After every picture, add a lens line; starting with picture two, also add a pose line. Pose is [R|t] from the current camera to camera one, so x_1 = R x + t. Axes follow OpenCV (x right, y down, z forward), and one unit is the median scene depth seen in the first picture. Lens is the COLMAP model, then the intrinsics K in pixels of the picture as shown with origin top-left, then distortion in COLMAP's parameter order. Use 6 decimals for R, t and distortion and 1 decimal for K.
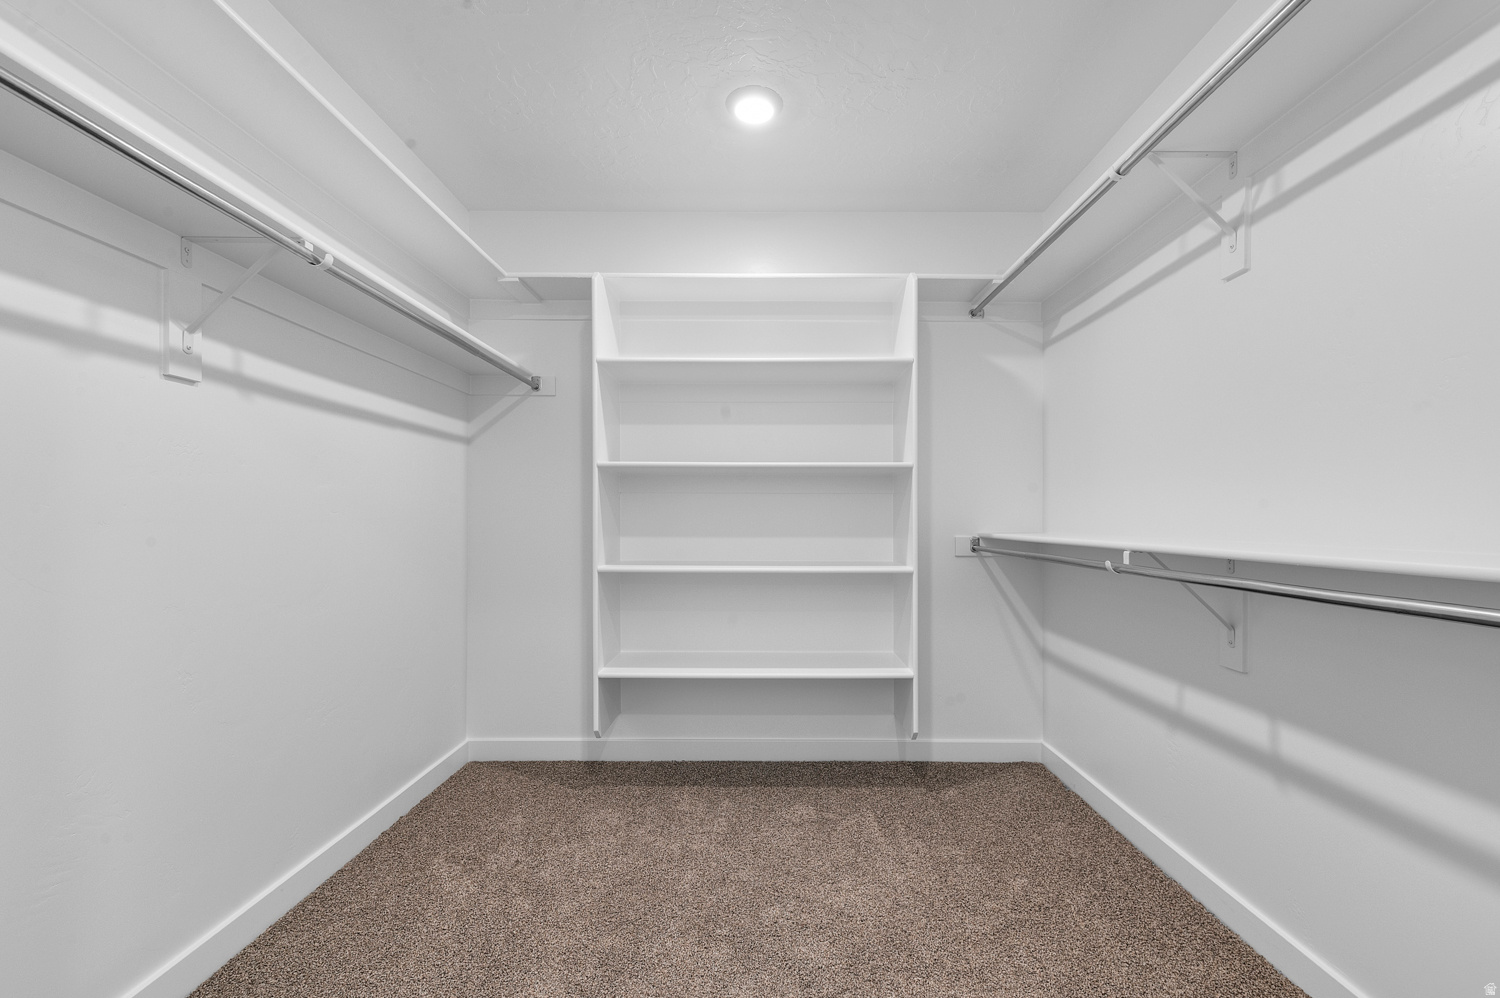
lens RADIAL K [[649.4, 0, 751.3], [0, 649.4, 495.2], [0, 0, 1]] dist [-0.001249, -0.001173]
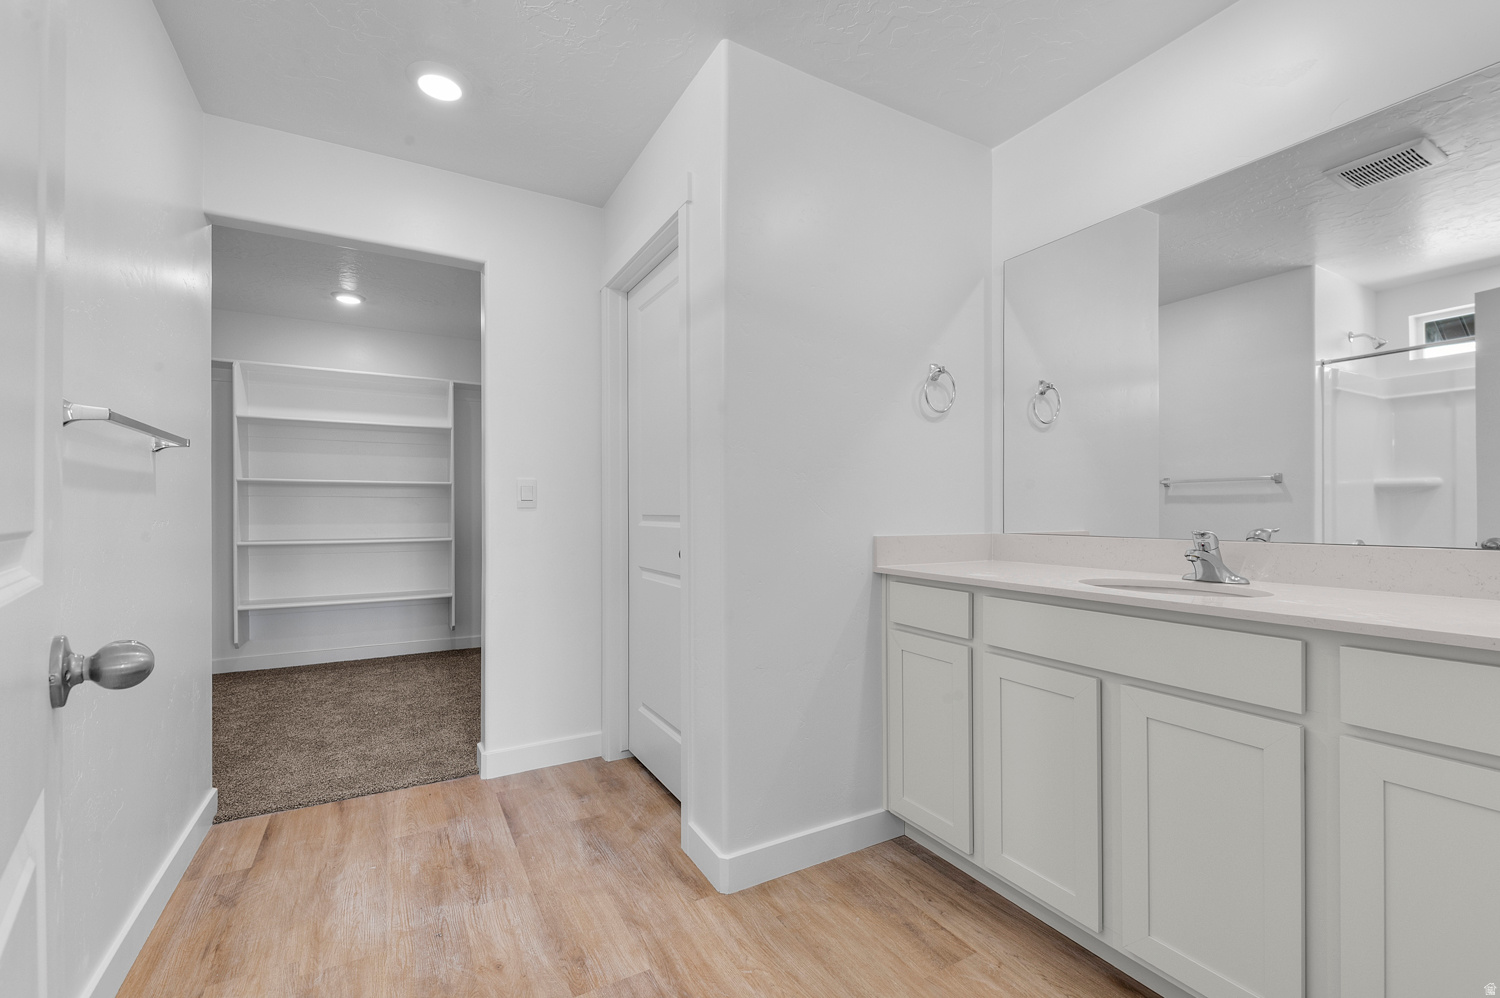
lens RADIAL K [[649.4, 0, 765.1], [0, 649.4, 500.6], [0, 0, 1]] dist [-0.001249, -0.001173]
pose [[0.853567, -0.002122, 0.520979, 0.046081], [0.011952, 0.999808, -0.015510, 0.045476], [-0.520846, 0.019466, 0.853429, -1.061862]]
